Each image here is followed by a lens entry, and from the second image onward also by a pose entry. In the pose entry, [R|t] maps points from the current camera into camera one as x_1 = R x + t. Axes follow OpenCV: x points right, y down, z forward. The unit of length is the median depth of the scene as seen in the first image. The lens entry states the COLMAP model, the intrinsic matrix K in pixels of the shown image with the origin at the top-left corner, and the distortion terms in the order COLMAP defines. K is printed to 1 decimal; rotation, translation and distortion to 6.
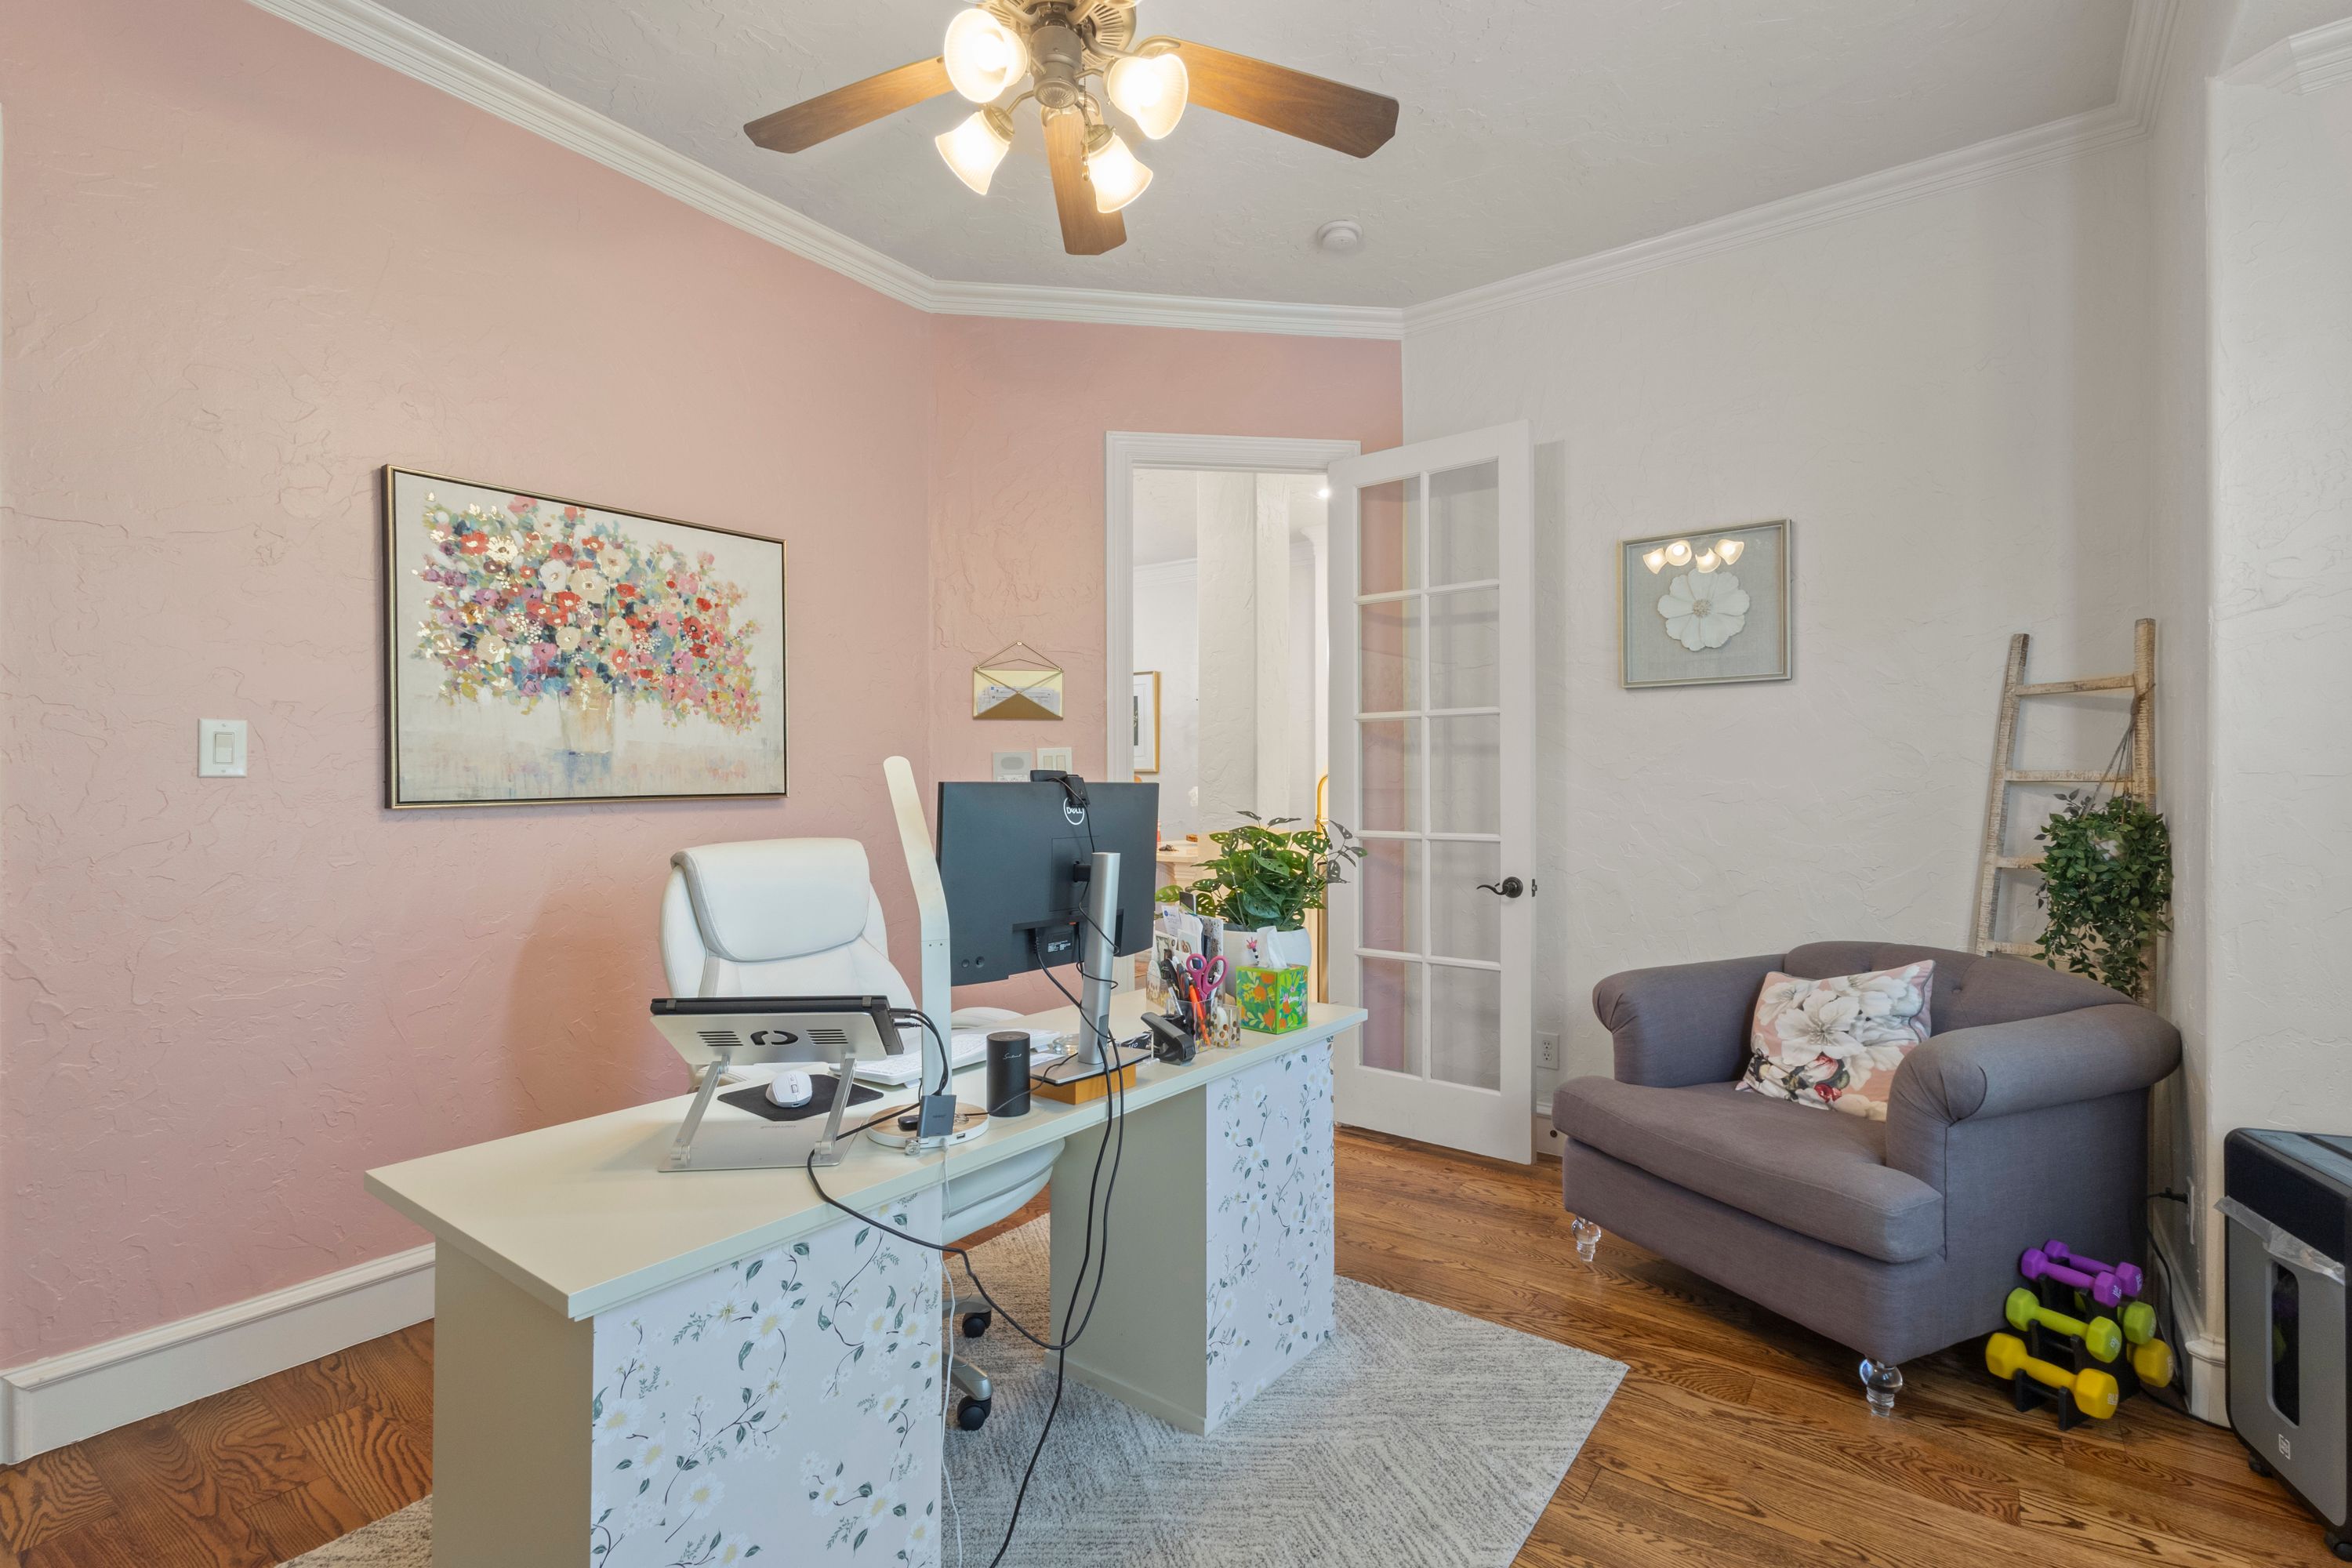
lens RADIAL K [[1084.1, 0, 1172.6], [0, 1084.1, 783.6], [0, 0, 1]] dist [-0.000480, 0.001966]
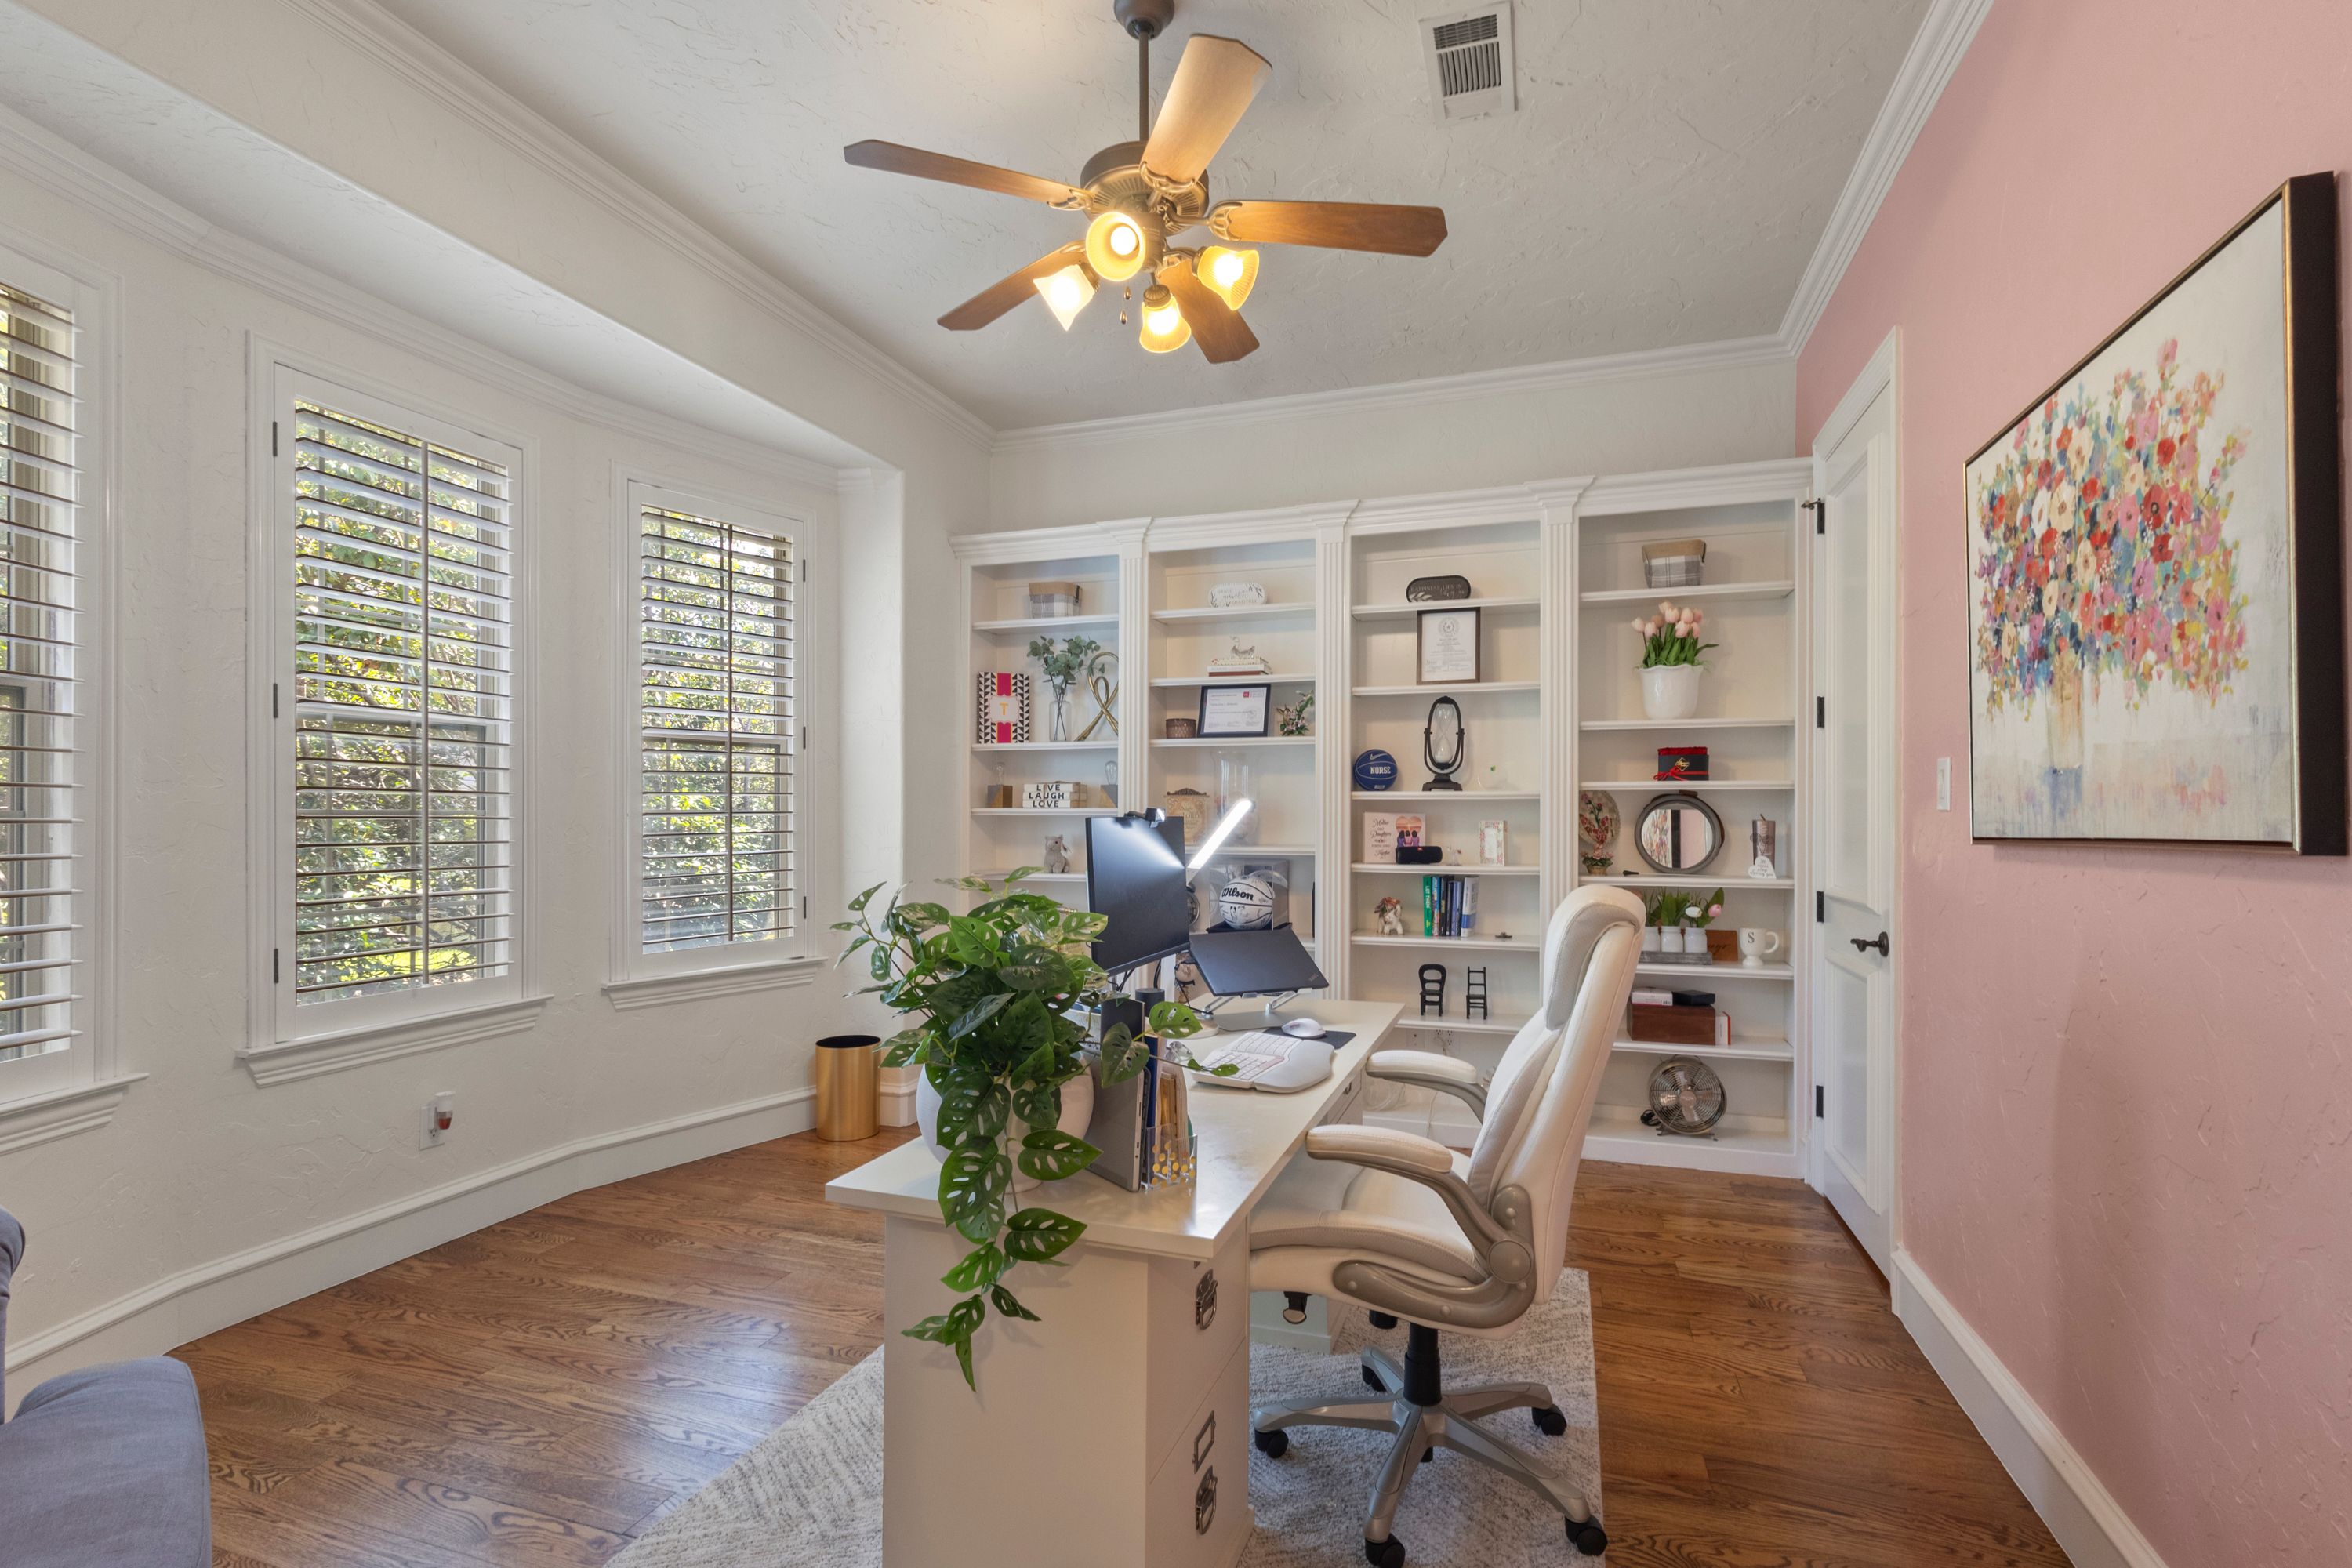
lens RADIAL K [[1084.1, 0, 1172.6], [0, 1084.1, 783.6], [0, 0, 1]] dist [-0.000480, 0.001966]
pose [[-0.955025, -0.006553, -0.296452, 0.143375], [0.002502, 0.999542, -0.030154, -0.001835], [0.296514, -0.029540, -0.954572, 1.372299]]
